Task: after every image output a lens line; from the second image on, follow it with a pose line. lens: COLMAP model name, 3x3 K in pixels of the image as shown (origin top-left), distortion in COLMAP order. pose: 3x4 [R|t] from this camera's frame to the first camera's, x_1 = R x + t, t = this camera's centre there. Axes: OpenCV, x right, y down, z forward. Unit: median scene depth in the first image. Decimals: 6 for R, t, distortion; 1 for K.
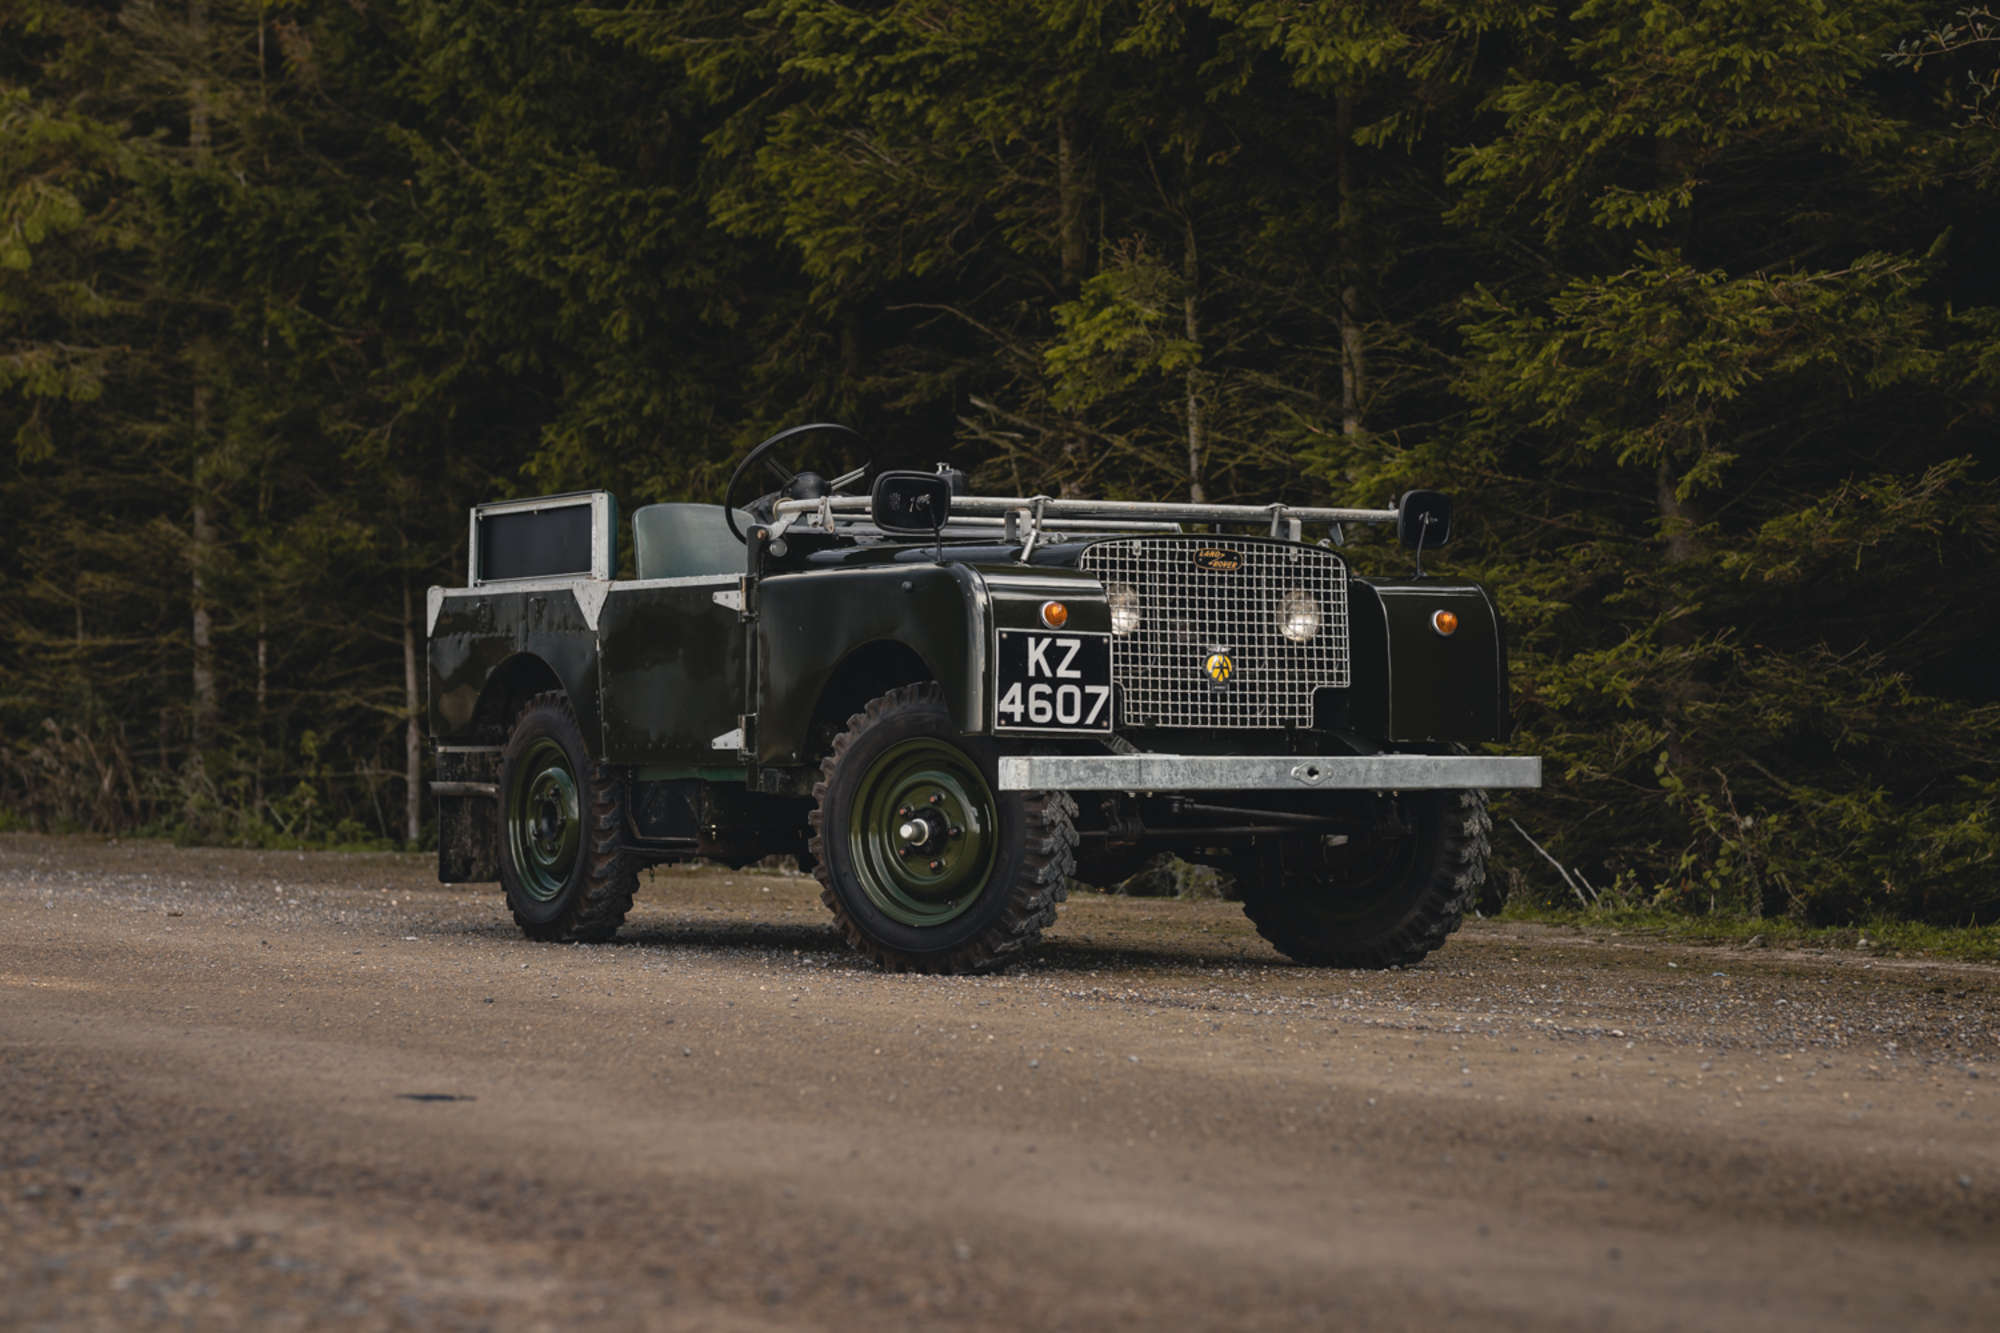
lens RADIAL K [[5026.3, 0, 1005.7], [0, 5026.3, 545.8], [0, 0, 1]] dist [0.110956, 0.000000]
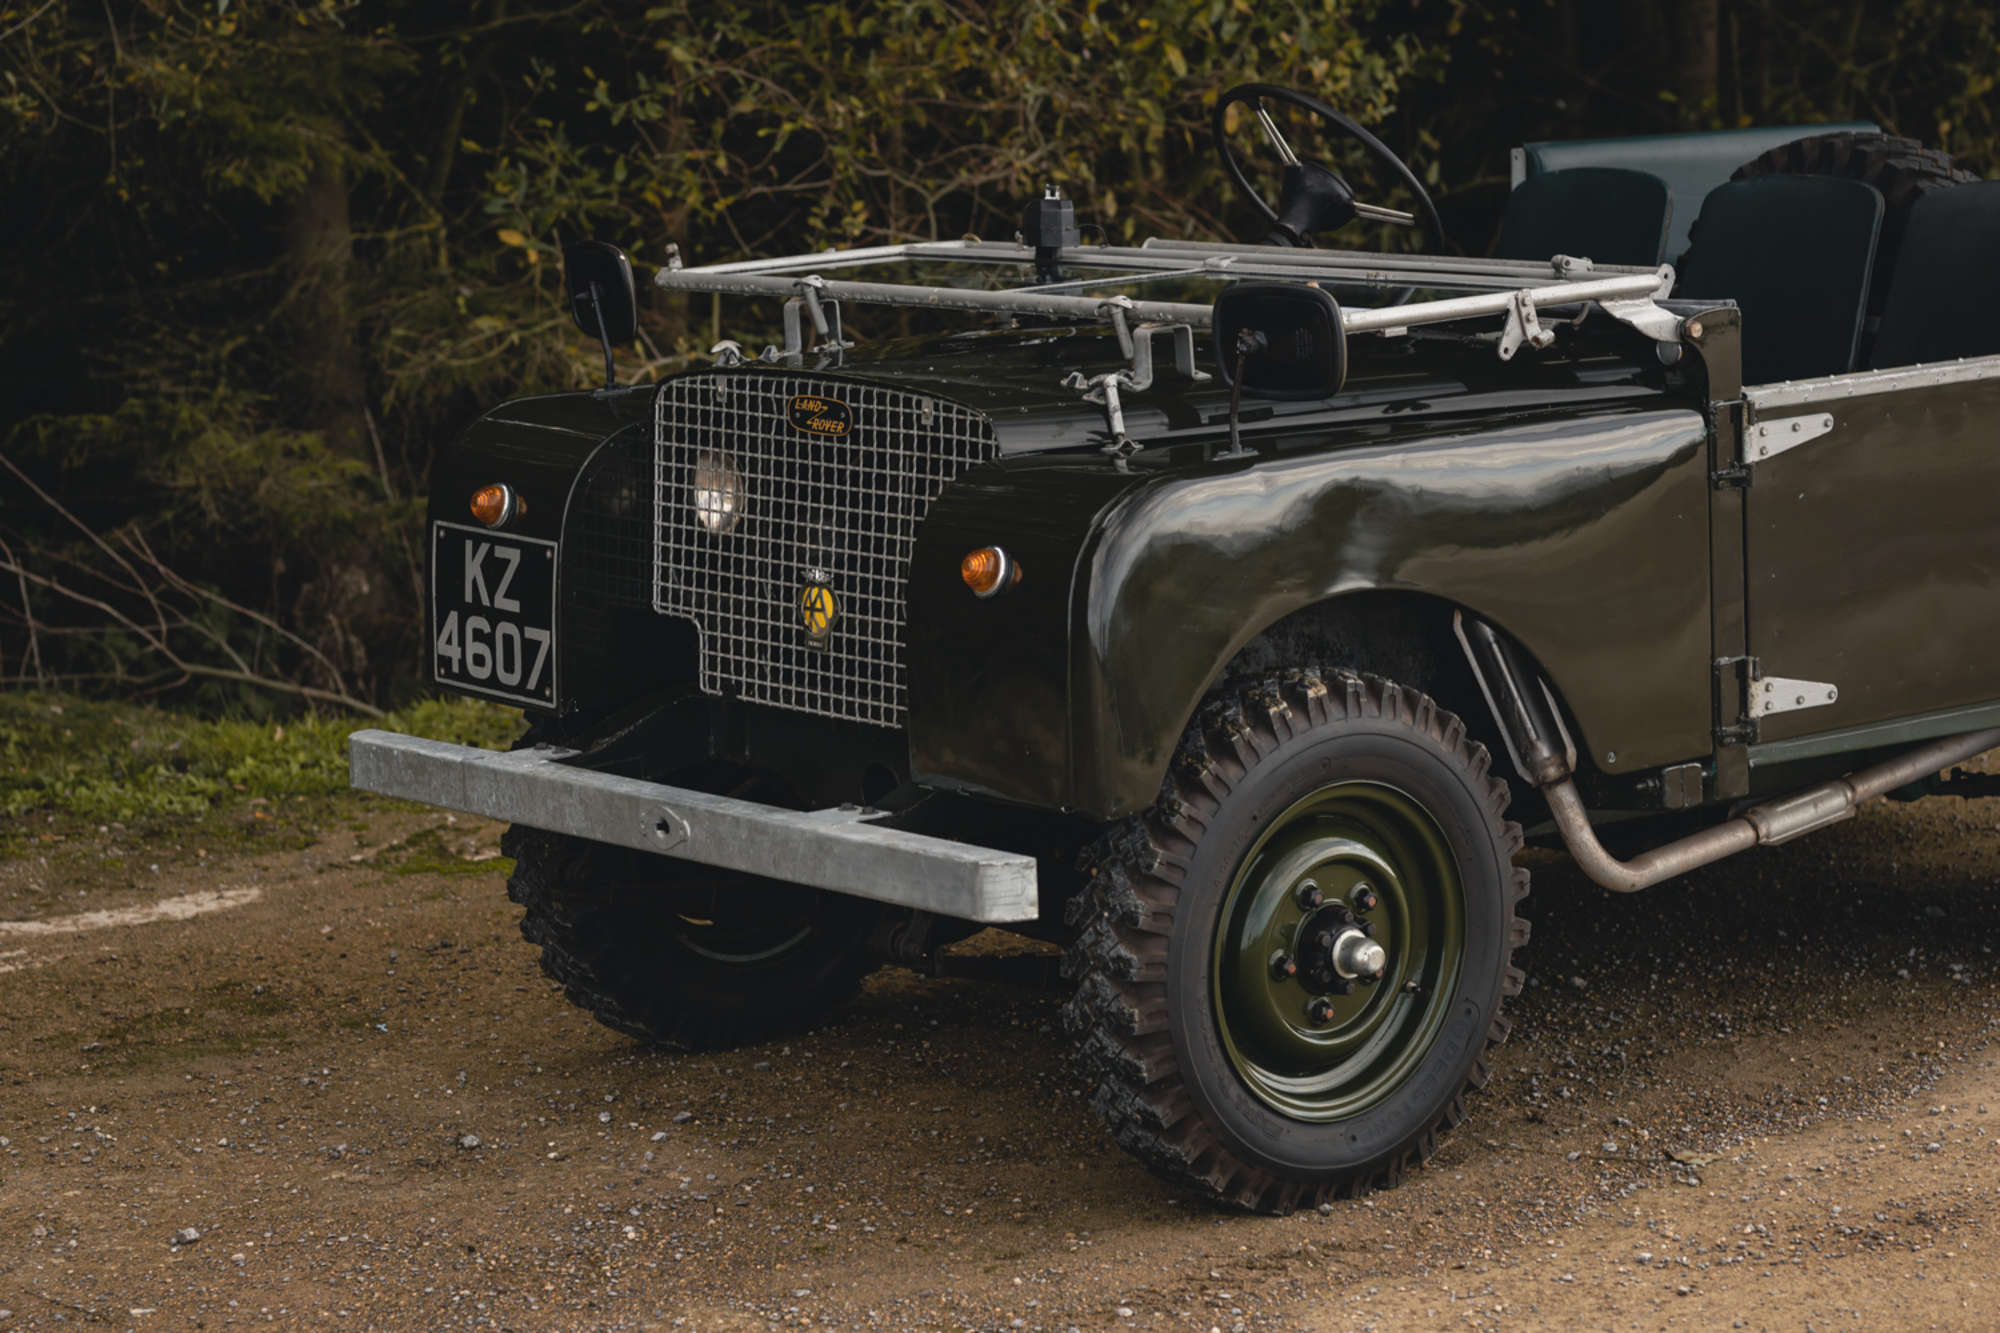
lens RADIAL K [[5421.2, 0, 997.5], [0, 5421.2, 663.3], [0, 0, 1]] dist [0.084623, 0.000000]
pose [[0.134098, 0.136175, -0.981567, 0.634382], [0.071447, 0.986607, 0.146635, -0.056599], [0.988389, -0.089794, 0.122573, 0.935039]]
